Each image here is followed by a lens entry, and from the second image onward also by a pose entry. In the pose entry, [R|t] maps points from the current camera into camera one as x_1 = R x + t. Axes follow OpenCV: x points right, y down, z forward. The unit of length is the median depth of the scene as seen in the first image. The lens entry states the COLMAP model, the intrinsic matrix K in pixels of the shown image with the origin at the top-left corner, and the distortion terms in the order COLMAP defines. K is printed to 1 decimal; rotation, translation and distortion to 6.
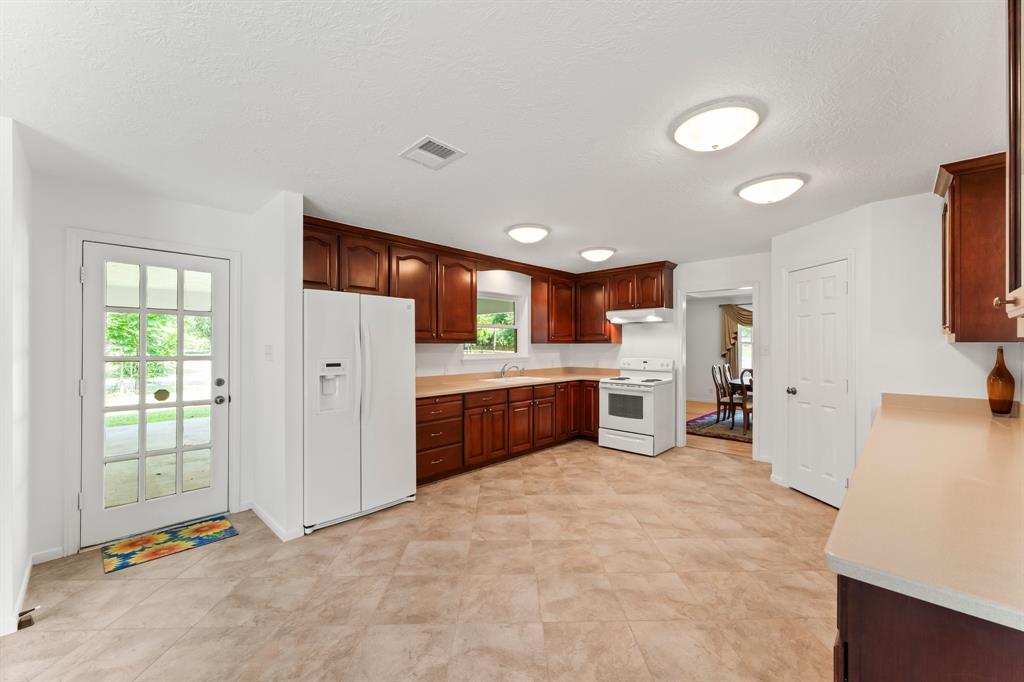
lens RADIAL K [[407.5, 0, 512.8], [0, 407.5, 340.5], [0, 0, 1]] dist [0.001718, -0.000027]
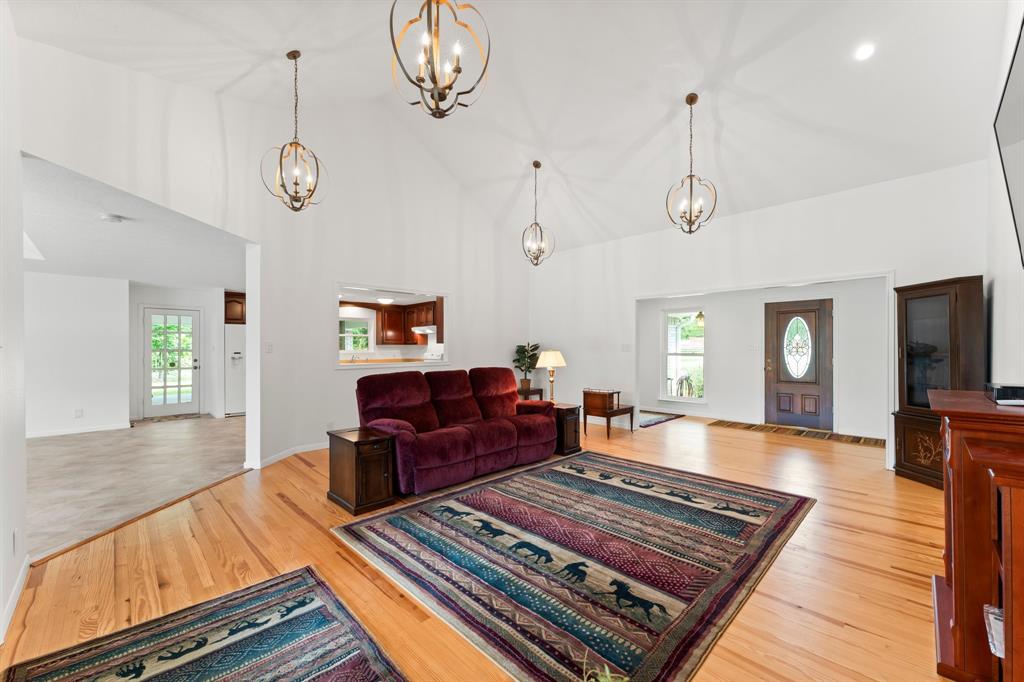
lens RADIAL K [[407.5, 0, 516.8], [0, 407.5, 344.0], [0, 0, 1]] dist [0.001718, -0.000027]
pose [[0.999666, -0.001730, -0.025773, 1.309216], [0.001792, 0.999996, 0.002374, -0.000084], [0.025769, -0.002420, 0.999665, -1.441424]]
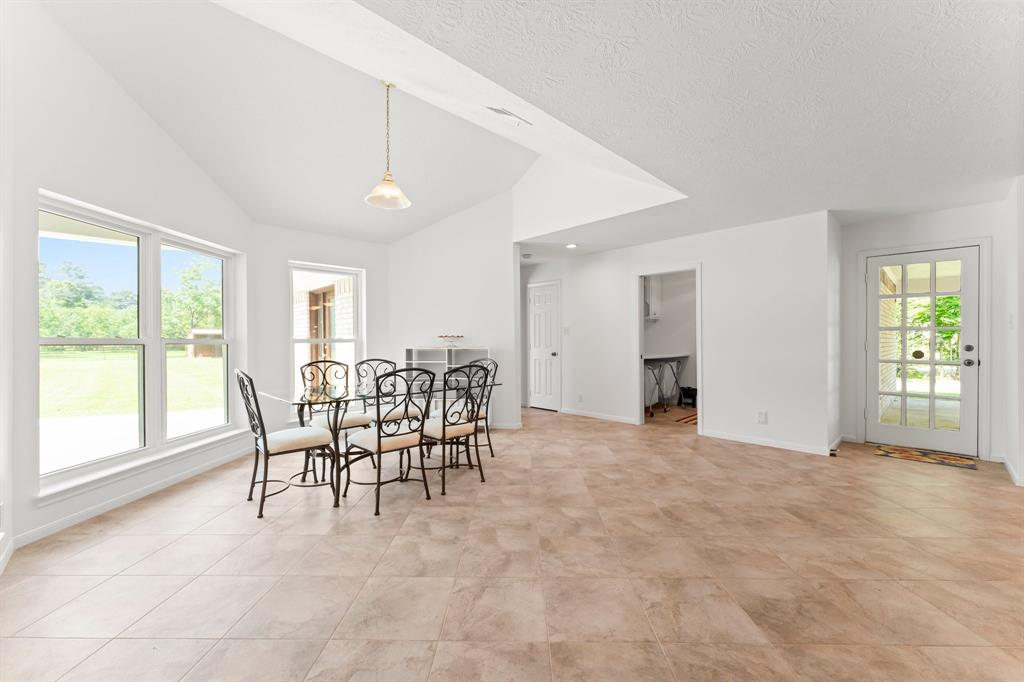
lens RADIAL K [[407.5, 0, 512.1], [0, 407.5, 341.4], [0, 0, 1]] dist [0.001718, -0.000027]
pose [[-0.036709, 0.007136, -0.999301, 0.551265], [0.010872, 0.999918, 0.006741, 0.059016], [0.999267, -0.010617, -0.036784, -0.318770]]
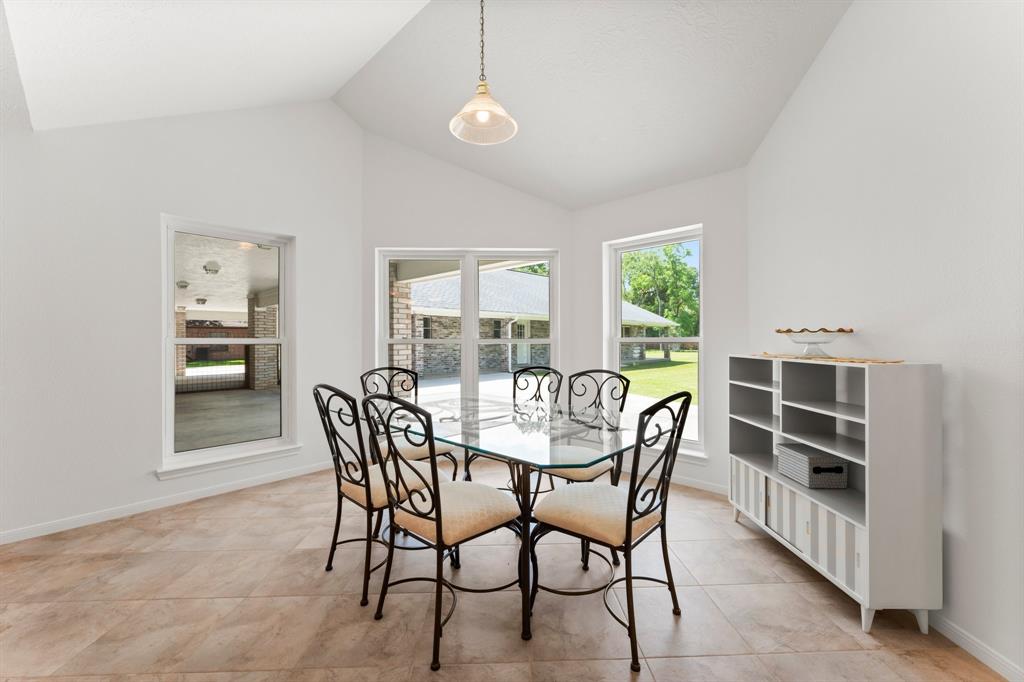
lens RADIAL K [[407.5, 0, 511.2], [0, 407.5, 341.5], [0, 0, 1]] dist [0.001718, -0.000027]
pose [[-0.999926, 0.006987, -0.009921, -0.573074], [0.007002, 0.999974, -0.001522, 0.061481], [0.009910, -0.001591, -0.999950, 0.015353]]
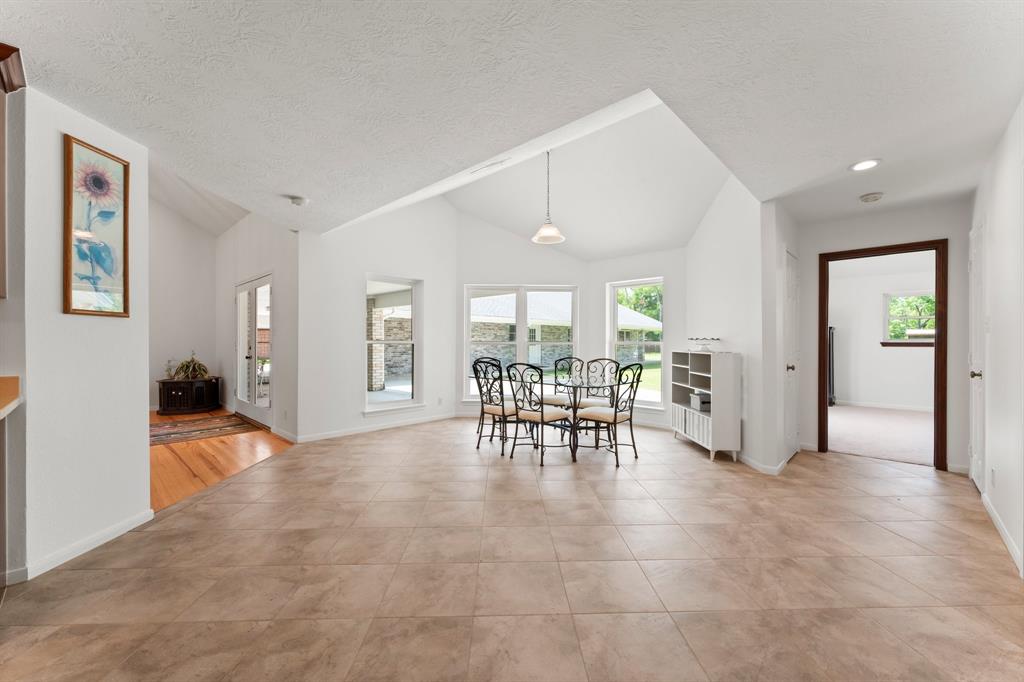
lens RADIAL K [[407.5, 0, 511.1], [0, 407.5, 343.3], [0, 0, 1]] dist [0.001718, -0.000027]
pose [[-0.999994, 0.000794, -0.003300, -0.394879], [0.000805, 0.999993, -0.003543, 0.066315], [0.003297, -0.003546, -0.999988, 0.768977]]
